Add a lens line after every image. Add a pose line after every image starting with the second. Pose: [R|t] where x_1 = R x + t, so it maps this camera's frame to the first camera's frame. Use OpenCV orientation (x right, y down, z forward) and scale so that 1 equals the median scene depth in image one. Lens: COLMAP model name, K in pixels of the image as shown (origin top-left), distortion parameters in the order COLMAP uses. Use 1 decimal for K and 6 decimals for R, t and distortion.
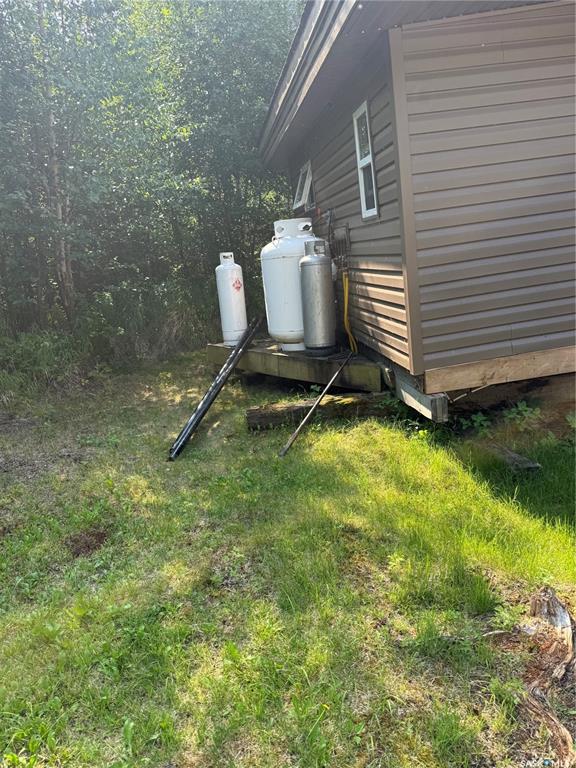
lens RADIAL K [[534.6, 0, 288.0], [0, 534.6, 384.0], [0, 0, 1]] dist [0.078134, -0.103338]
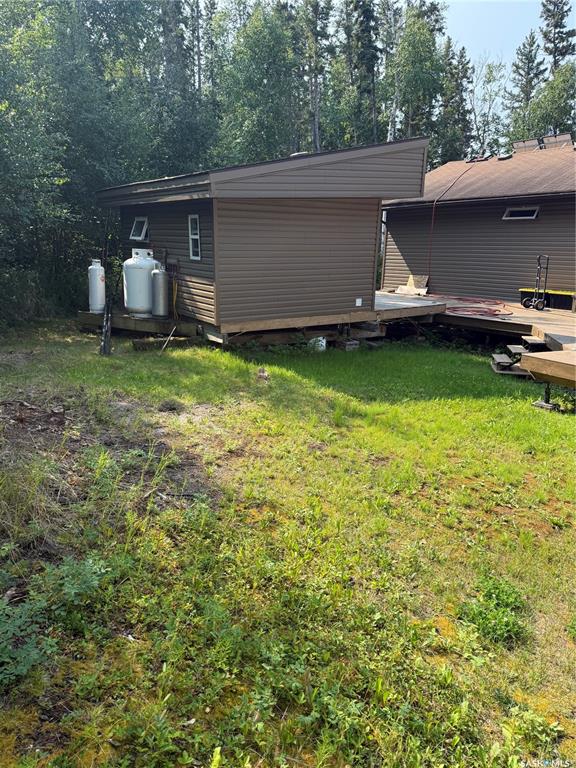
lens RADIAL K [[546.3, 0, 288.0], [0, 546.3, 384.0], [0, 0, 1]] dist [0.059424, -0.089732]
pose [[0.870671, 0.014217, 0.491661, -0.648229], [-0.011225, 0.999896, -0.009036, 0.244313], [-0.491738, 0.002349, 0.870740, -1.251250]]
